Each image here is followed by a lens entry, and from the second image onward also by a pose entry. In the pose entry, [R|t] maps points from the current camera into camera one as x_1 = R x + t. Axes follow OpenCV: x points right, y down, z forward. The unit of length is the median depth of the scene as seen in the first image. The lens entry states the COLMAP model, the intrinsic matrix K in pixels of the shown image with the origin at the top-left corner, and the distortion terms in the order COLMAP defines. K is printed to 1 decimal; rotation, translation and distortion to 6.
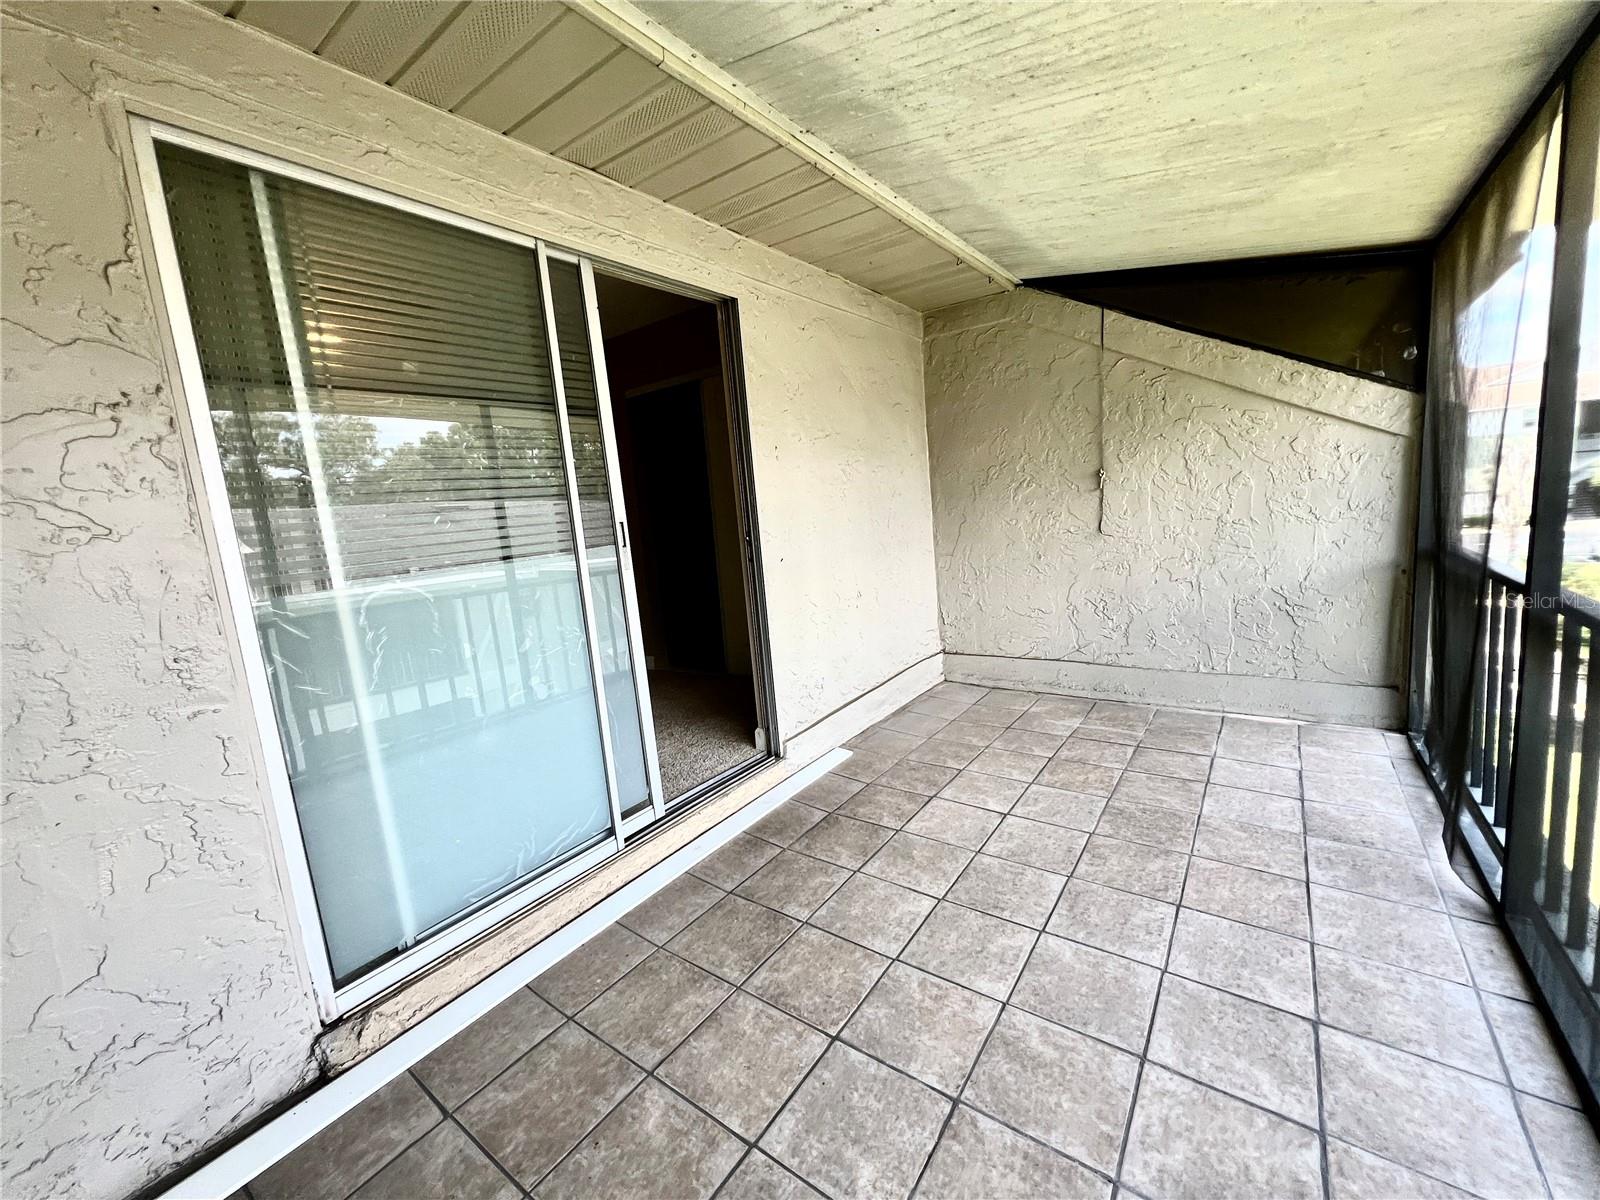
lens RADIAL K [[643.6, 0, 800.4], [0, 643.6, 597.7], [0, 0, 1]] dist [-0.002824, 0.000828]
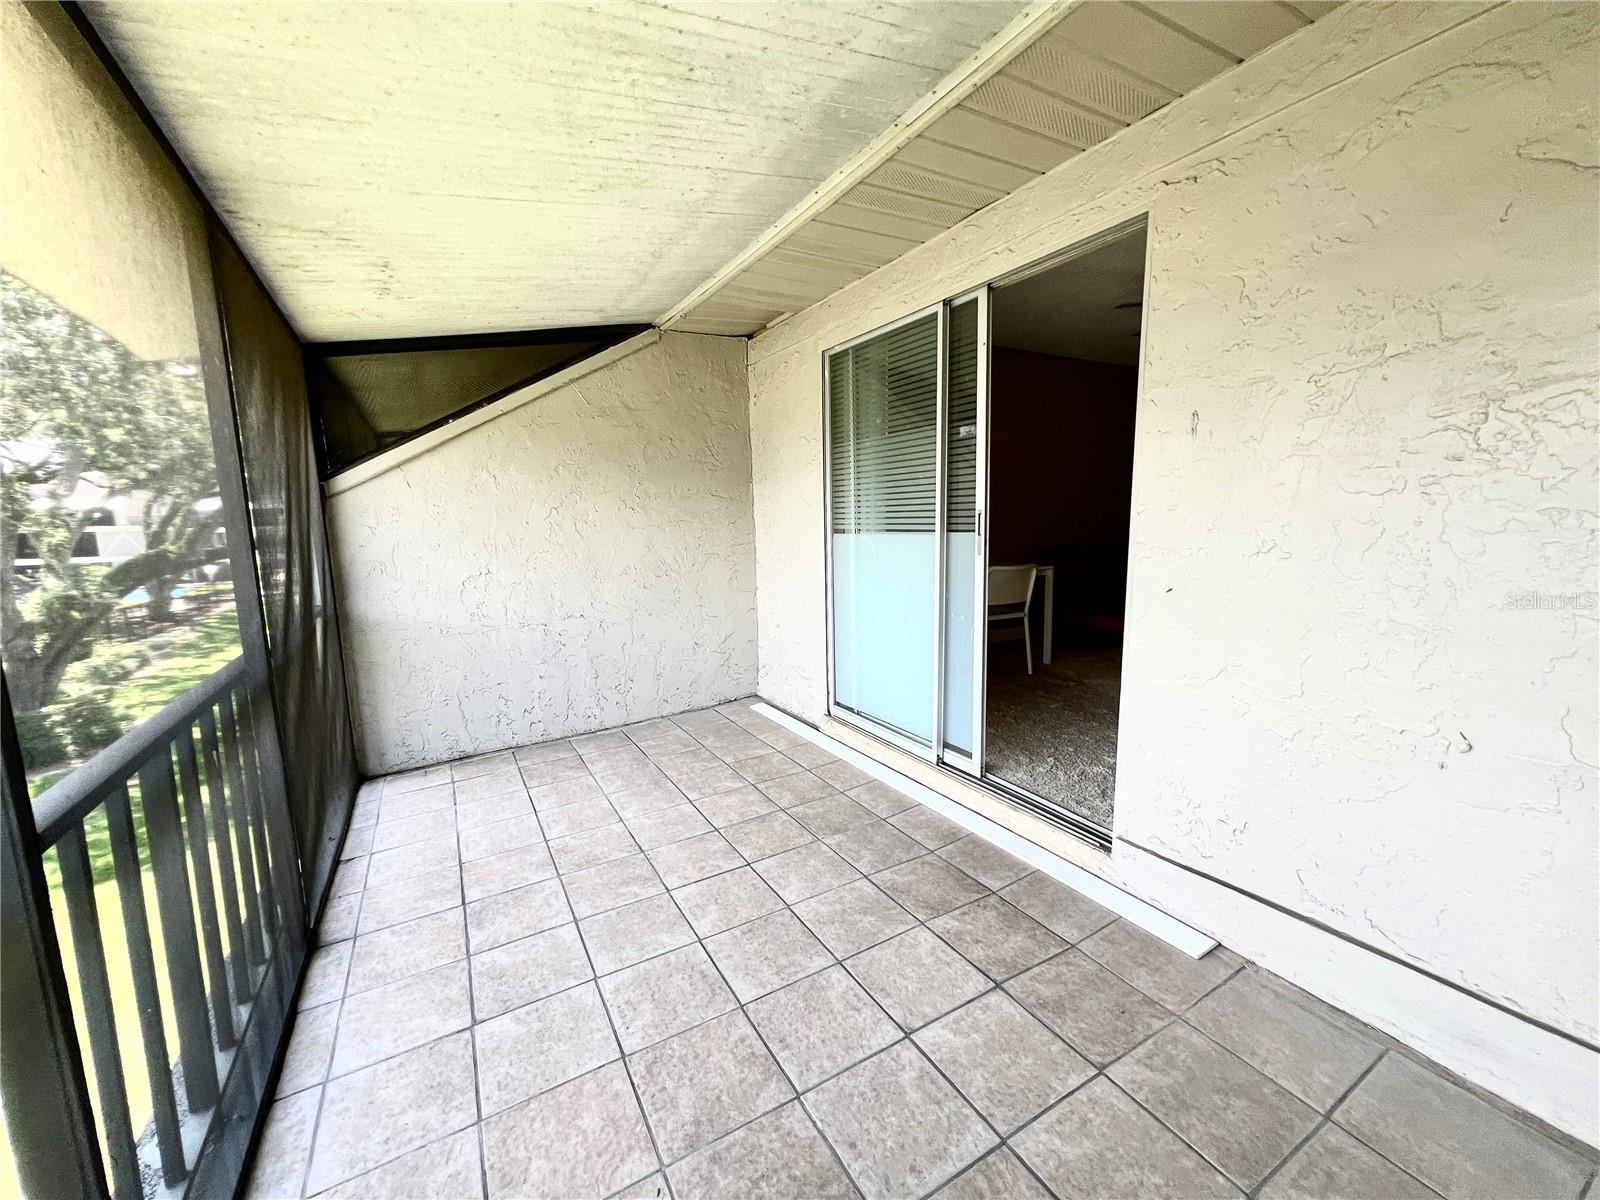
lens RADIAL K [[643.6, 0, 797.0], [0, 643.6, 596.0], [0, 0, 1]] dist [-0.002824, 0.000828]
pose [[-0.410433, 0.208426, -0.887752, 1.050450], [-0.076687, 0.962191, 0.261358, -0.289782], [0.908661, 0.175349, -0.378931, 1.345459]]
